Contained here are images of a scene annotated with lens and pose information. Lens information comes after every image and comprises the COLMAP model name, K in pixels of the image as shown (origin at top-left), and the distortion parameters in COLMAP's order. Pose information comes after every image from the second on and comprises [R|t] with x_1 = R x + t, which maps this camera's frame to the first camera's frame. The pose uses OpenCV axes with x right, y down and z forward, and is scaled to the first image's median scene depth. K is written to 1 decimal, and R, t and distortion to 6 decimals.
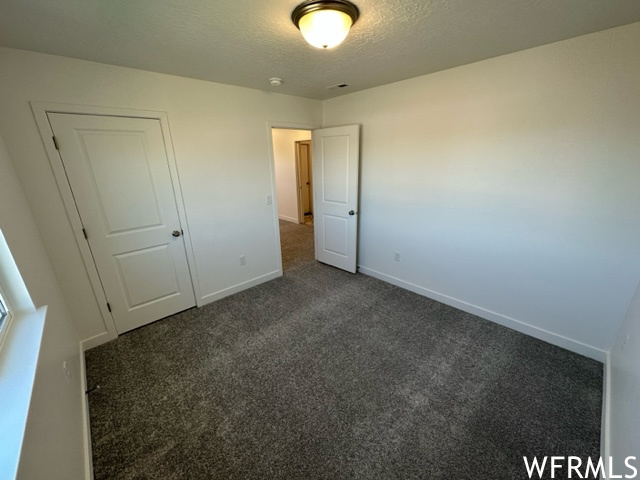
lens RADIAL K [[255.9, 0, 320.0], [0, 255.9, 240.0], [0, 0, 1]] dist [-0.000024, 0.000493]
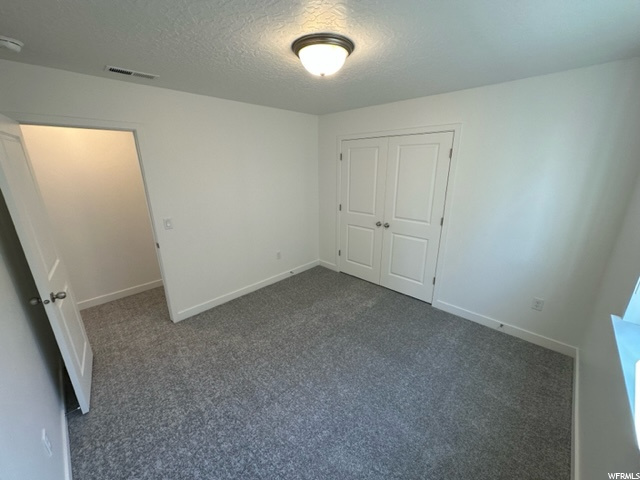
lens RADIAL K [[255.9, 0, 320.0], [0, 255.9, 240.0], [0, 0, 1]] dist [-0.000024, 0.000493]
pose [[0.055687, 0.301527, -0.951830, 0.642300], [-0.306148, 0.912546, 0.271170, -0.198645], [0.950354, 0.276300, 0.143129, 0.522312]]
